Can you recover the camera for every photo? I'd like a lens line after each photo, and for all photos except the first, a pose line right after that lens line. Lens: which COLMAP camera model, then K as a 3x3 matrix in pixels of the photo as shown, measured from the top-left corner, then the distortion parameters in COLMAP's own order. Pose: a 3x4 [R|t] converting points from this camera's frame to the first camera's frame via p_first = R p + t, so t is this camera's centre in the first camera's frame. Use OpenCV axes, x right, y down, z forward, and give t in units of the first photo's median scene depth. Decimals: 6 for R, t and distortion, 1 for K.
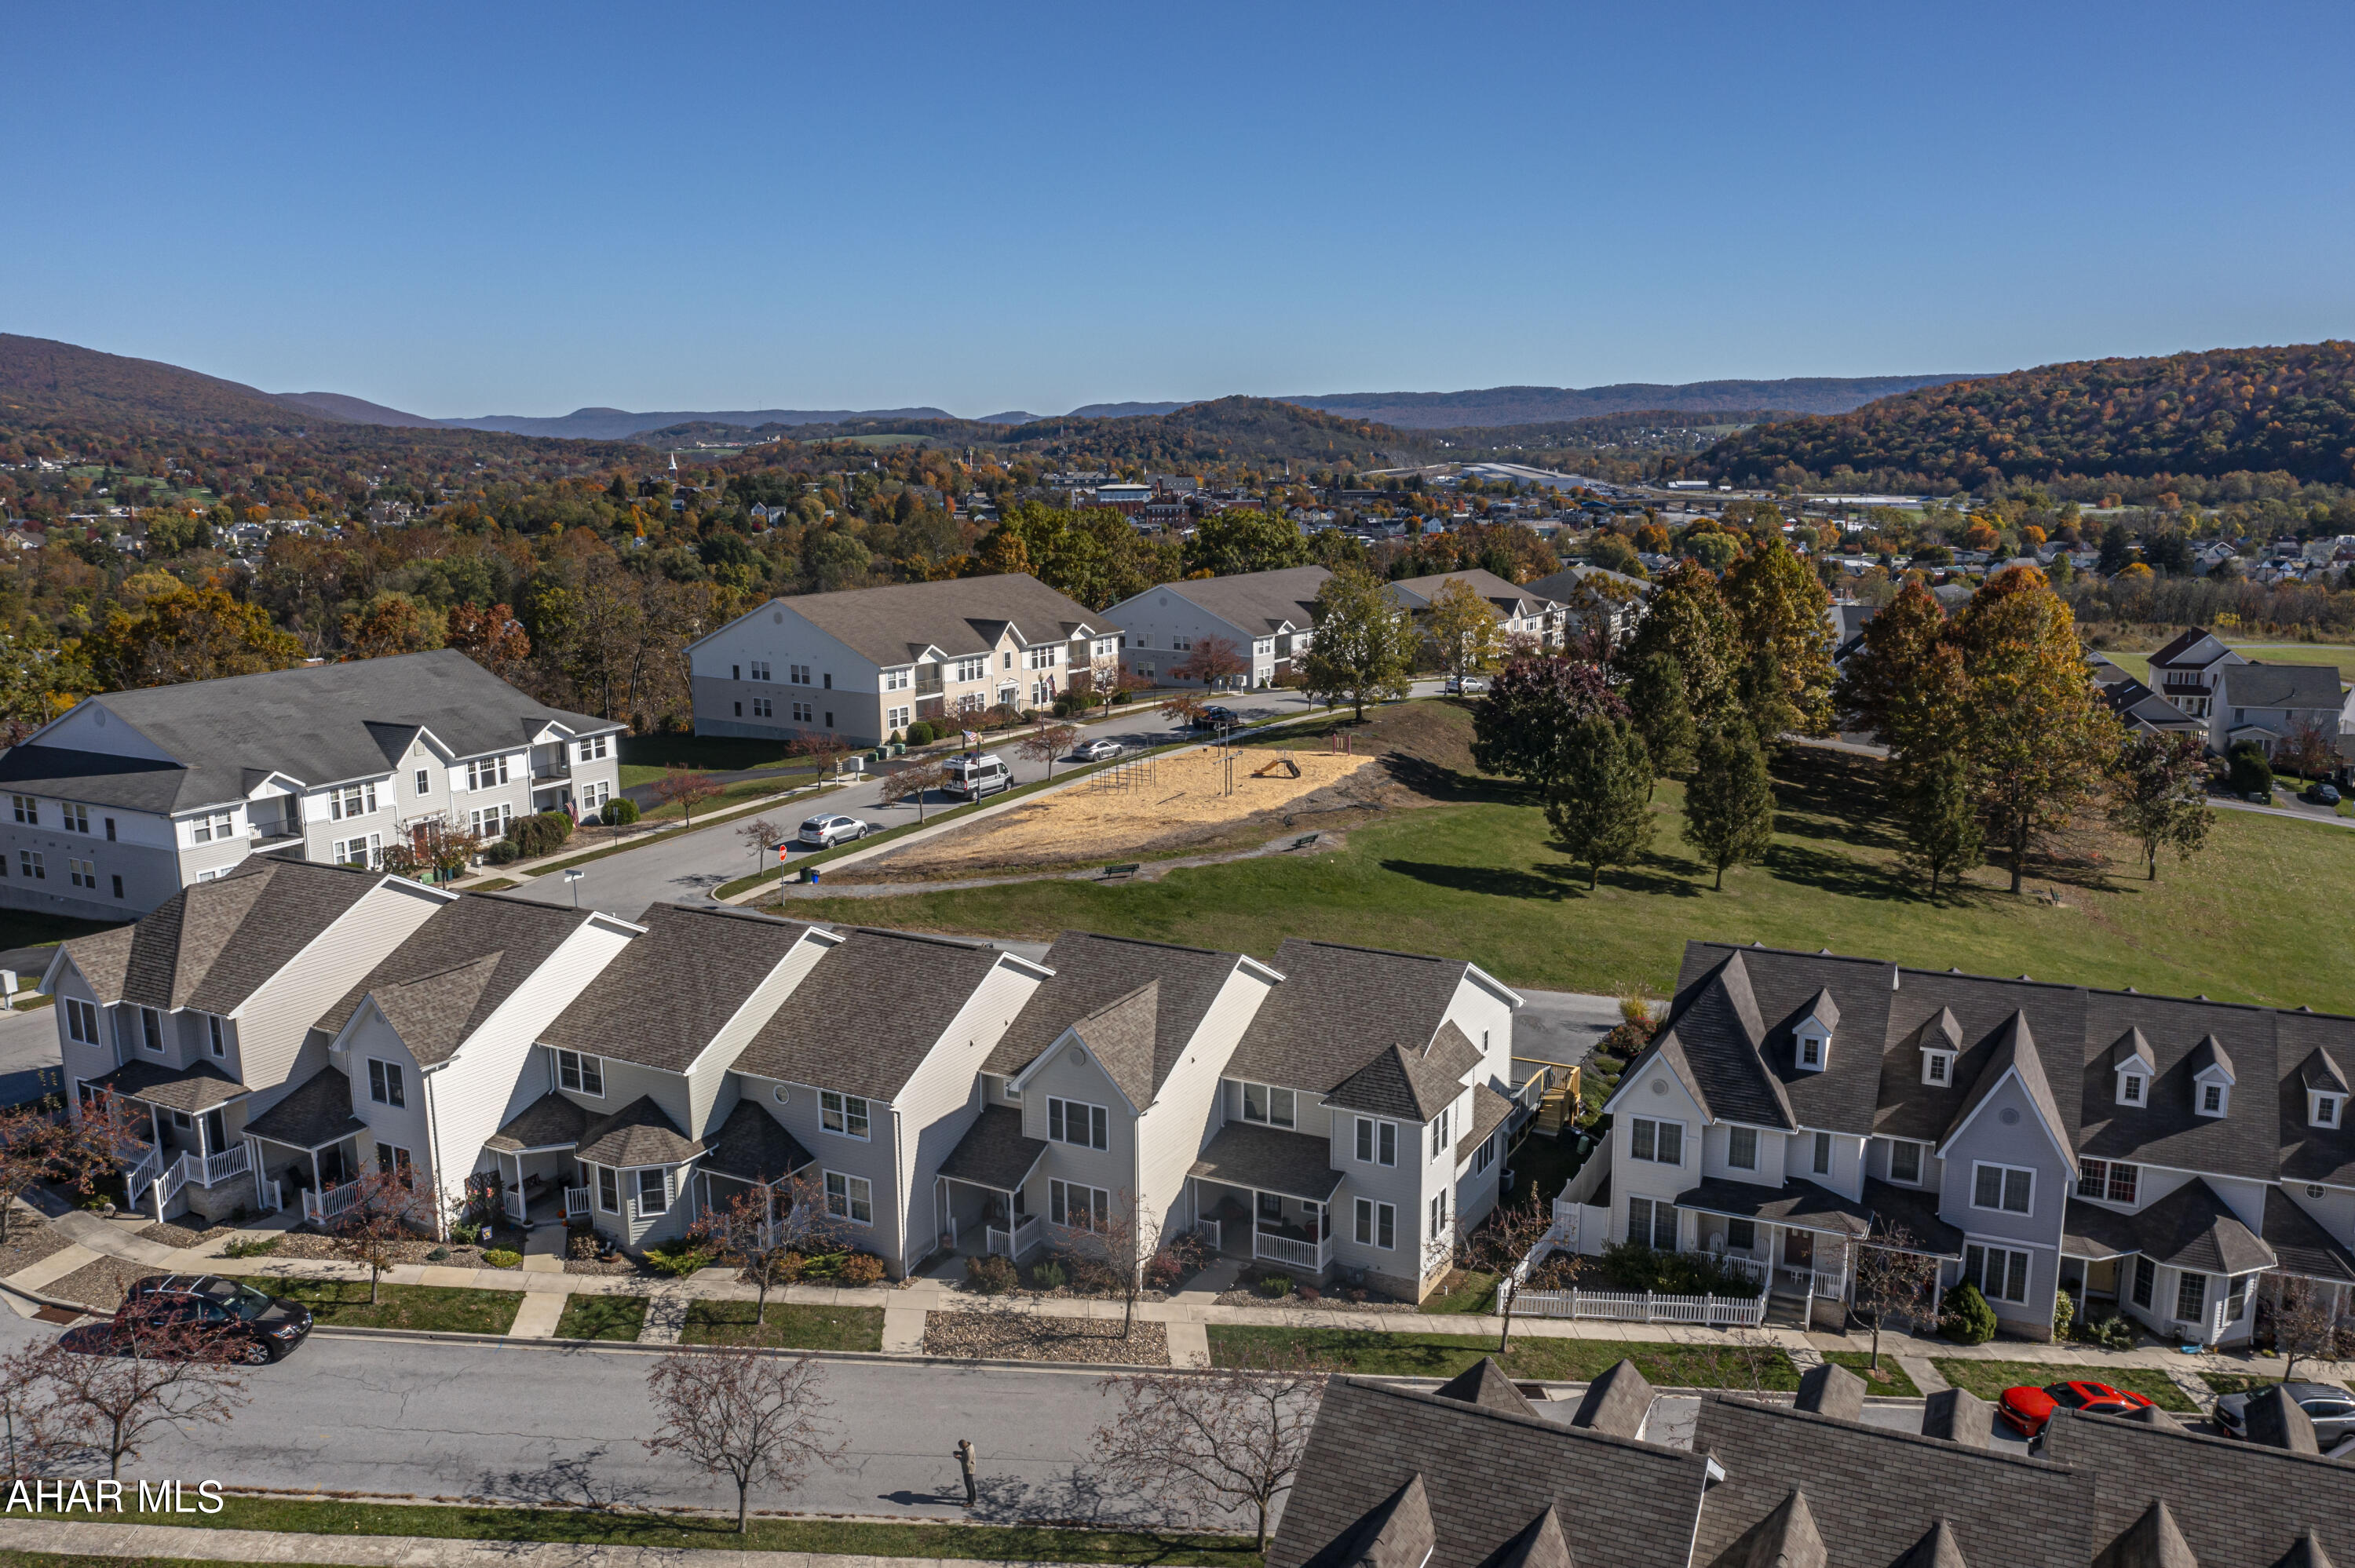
lens RADIAL K [[1833.3, 0, 1177.5], [0, 1833.3, 784.0], [0, 0, 1]] dist [-0.030731, 0.006599]
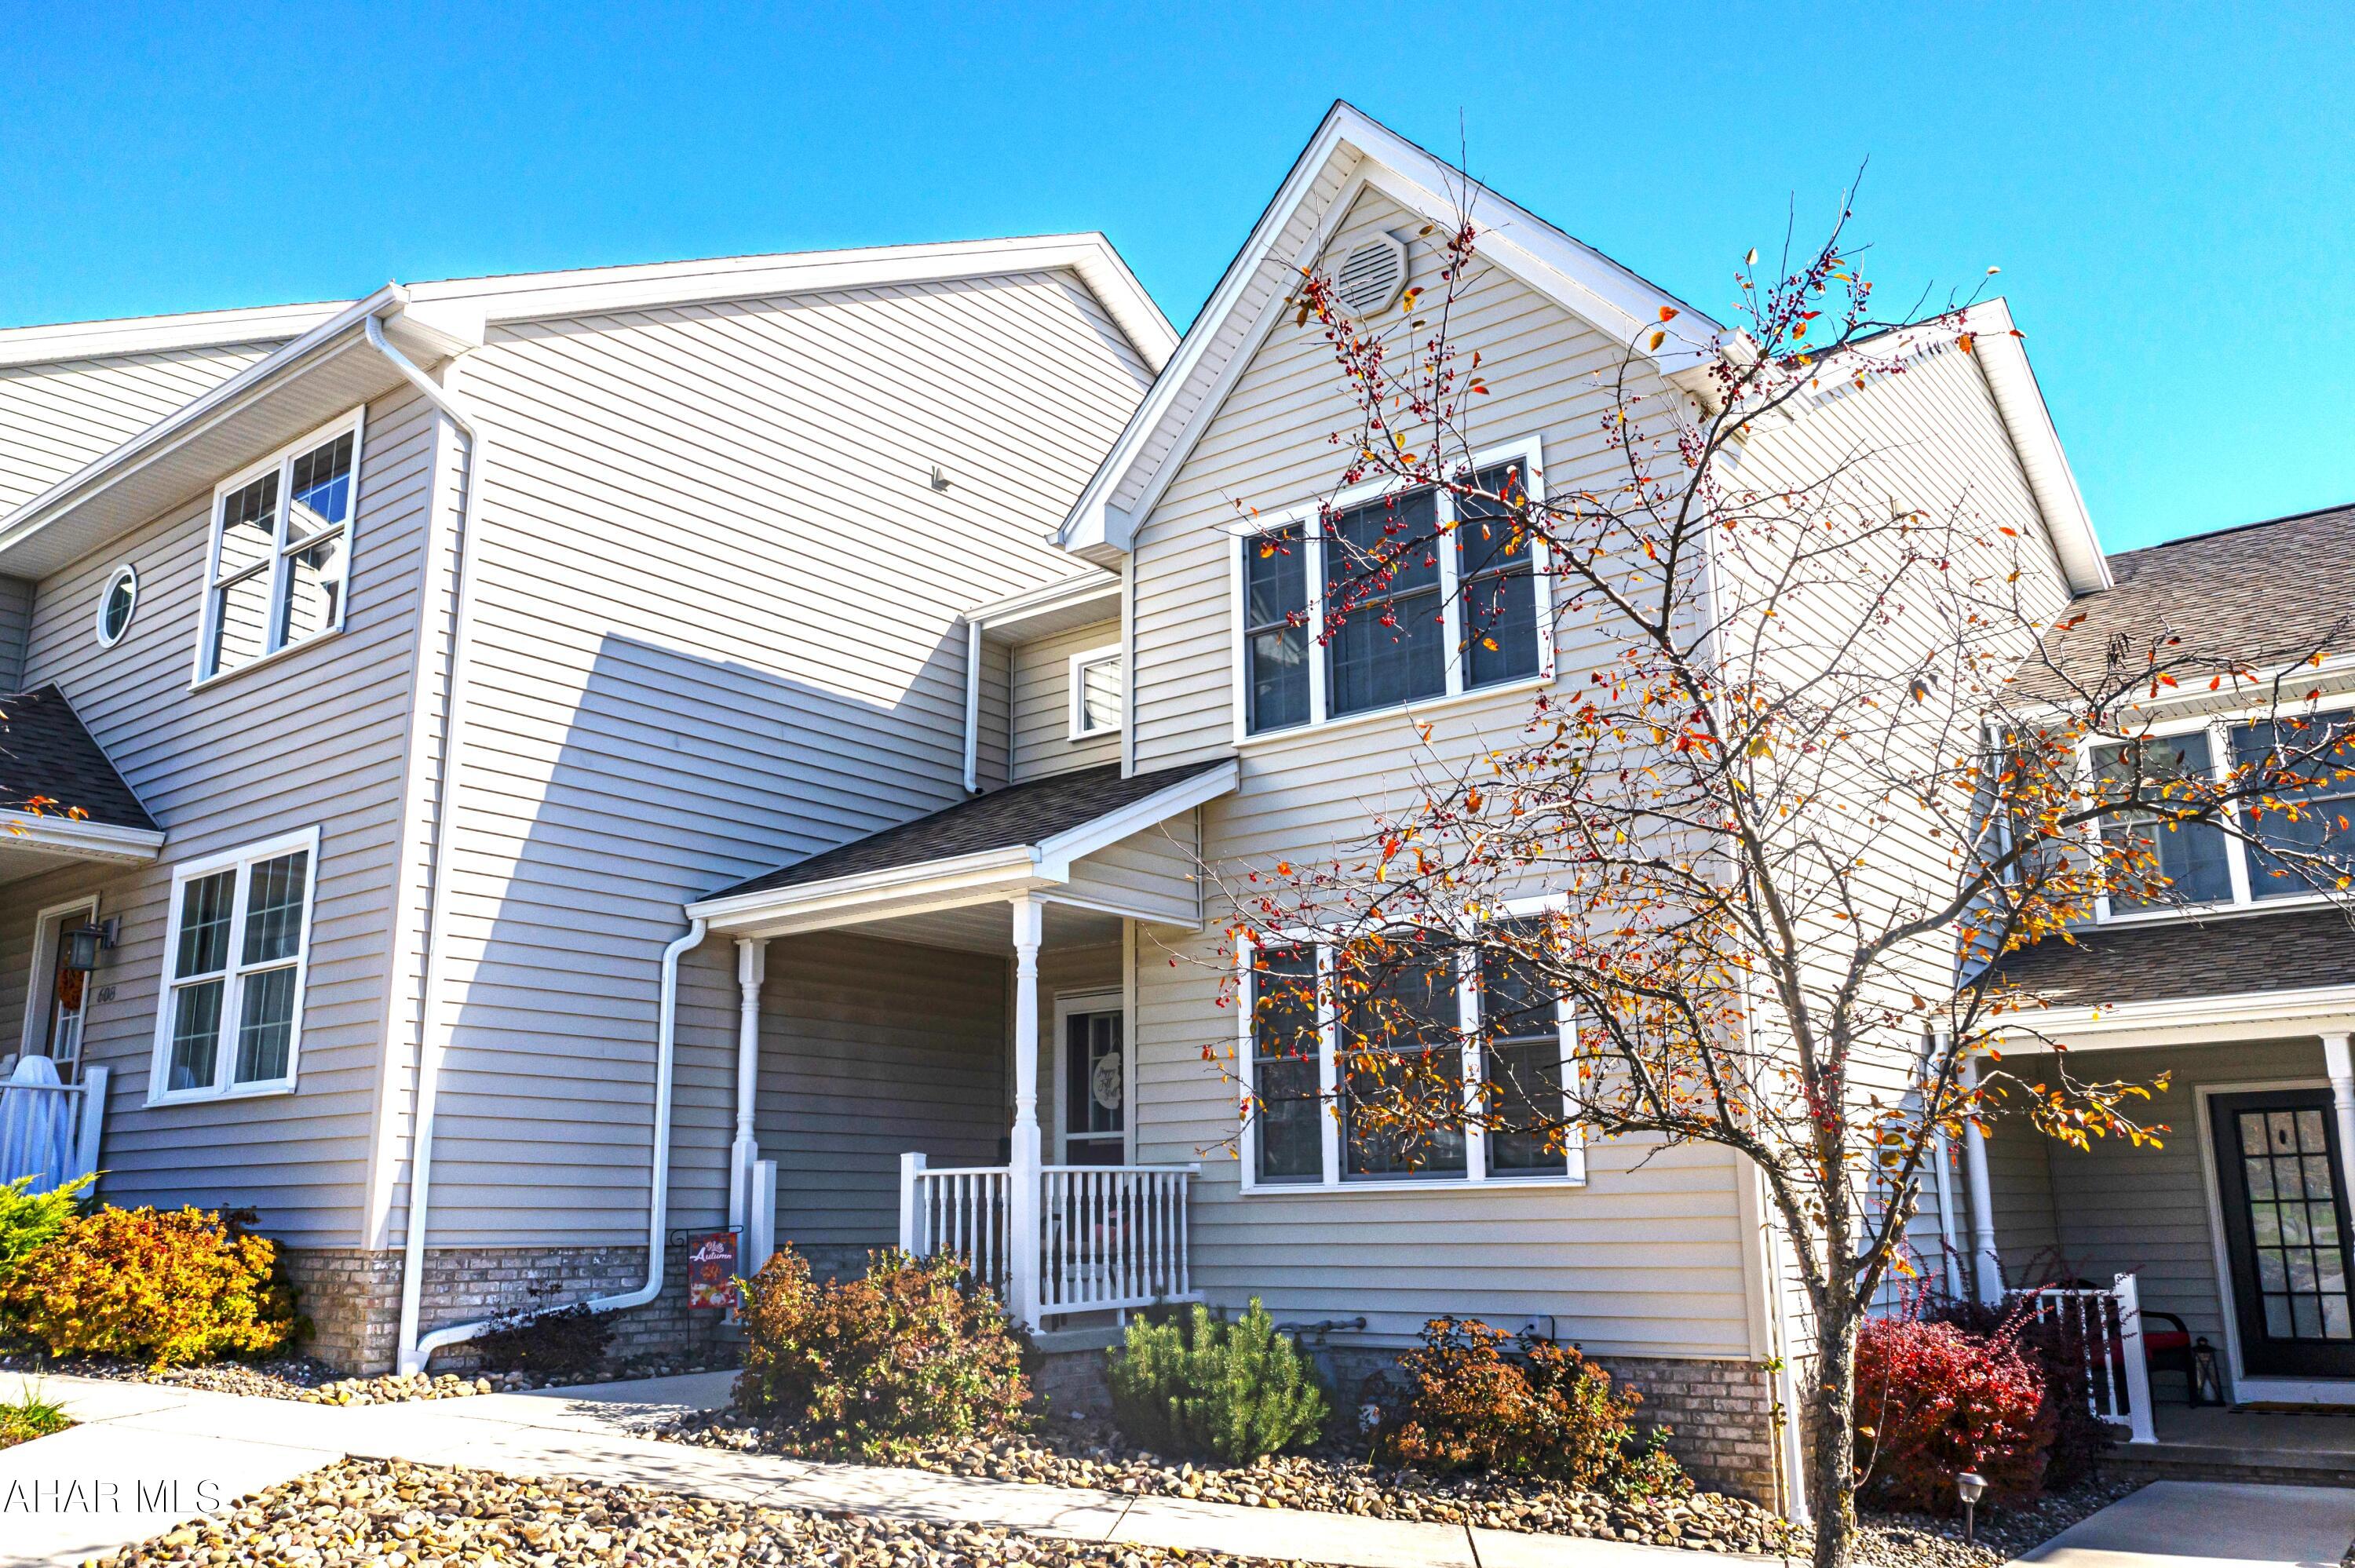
lens RADIAL K [[1851.5, 0, 1154.3], [0, 1851.5, 780.1], [0, 0, 1]] dist [-0.011784, 0.009509]
pose [[0.982736, -0.042335, -0.180103, -0.041019], [-0.035318, 0.912639, -0.407237, 0.267715], [0.181610, 0.406567, 0.895389, 0.777021]]
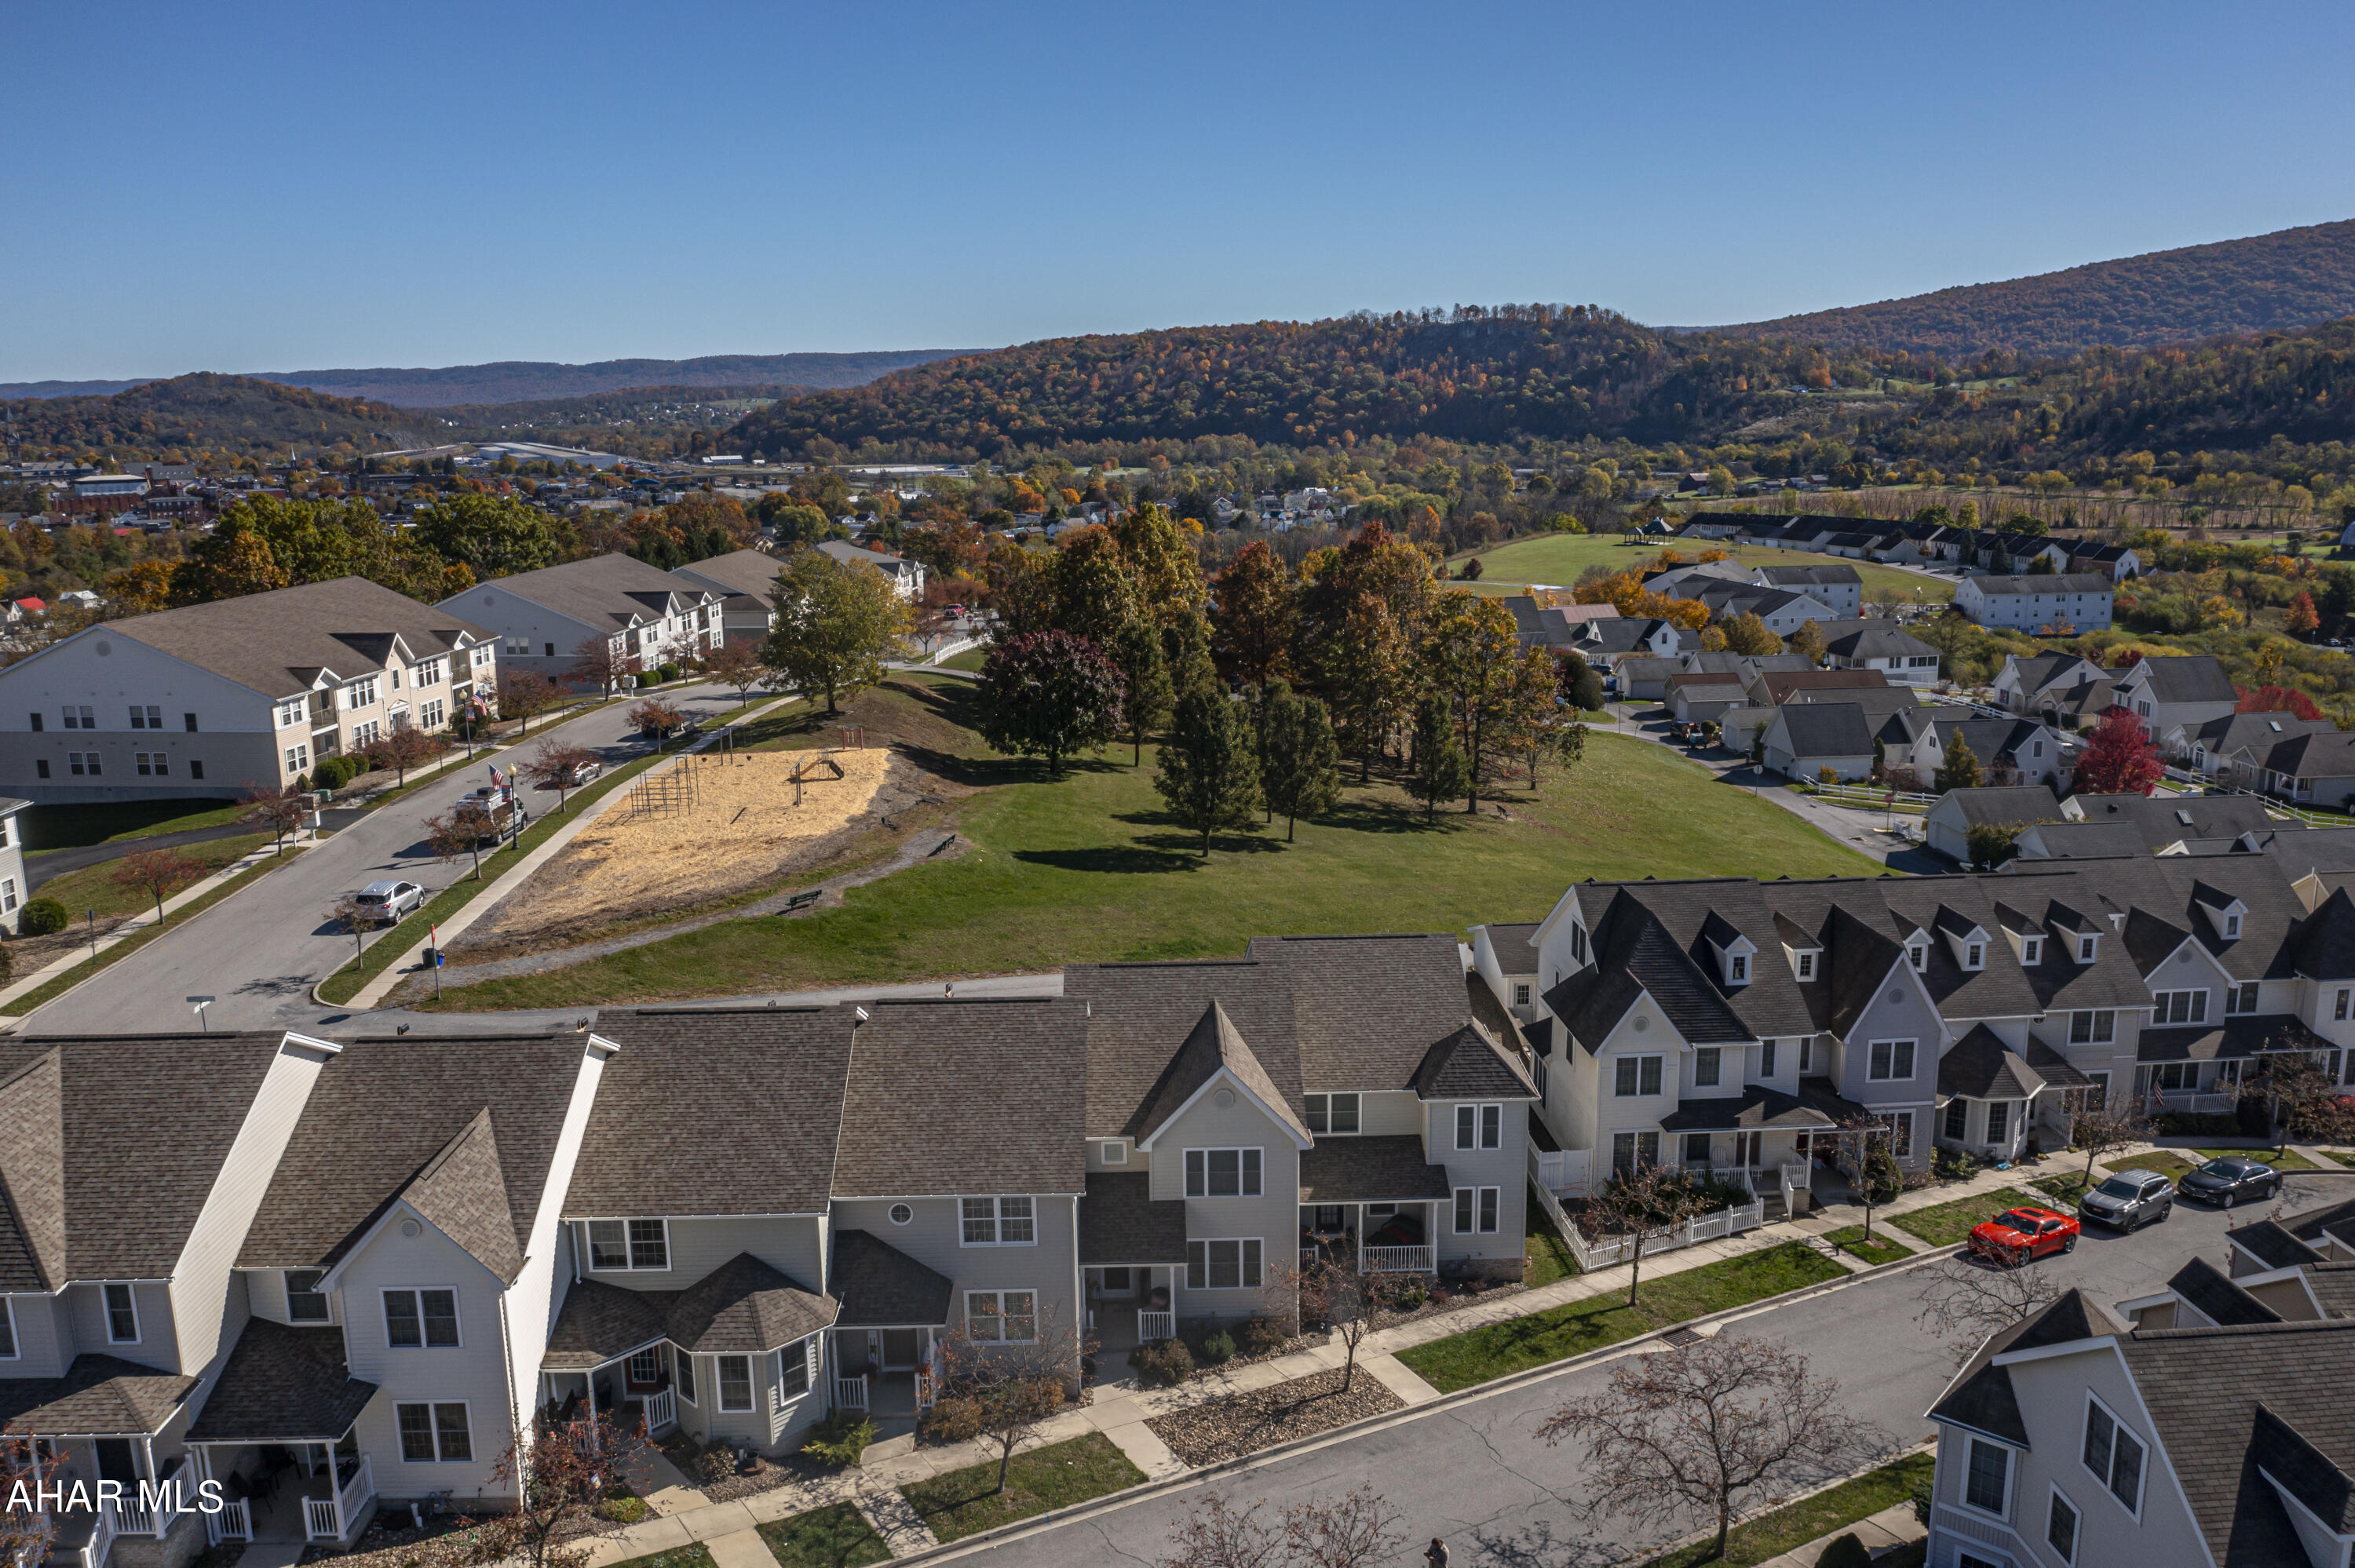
lens RADIAL K [[1833.3, 0, 1177.5], [0, 1833.3, 784.0], [0, 0, 1]] dist [-0.030731, 0.006599]
pose [[0.867951, -0.106694, 0.485055, -0.459181], [0.100363, 0.994183, 0.039094, -0.038221], [-0.486404, 0.014750, 0.873609, 0.212484]]
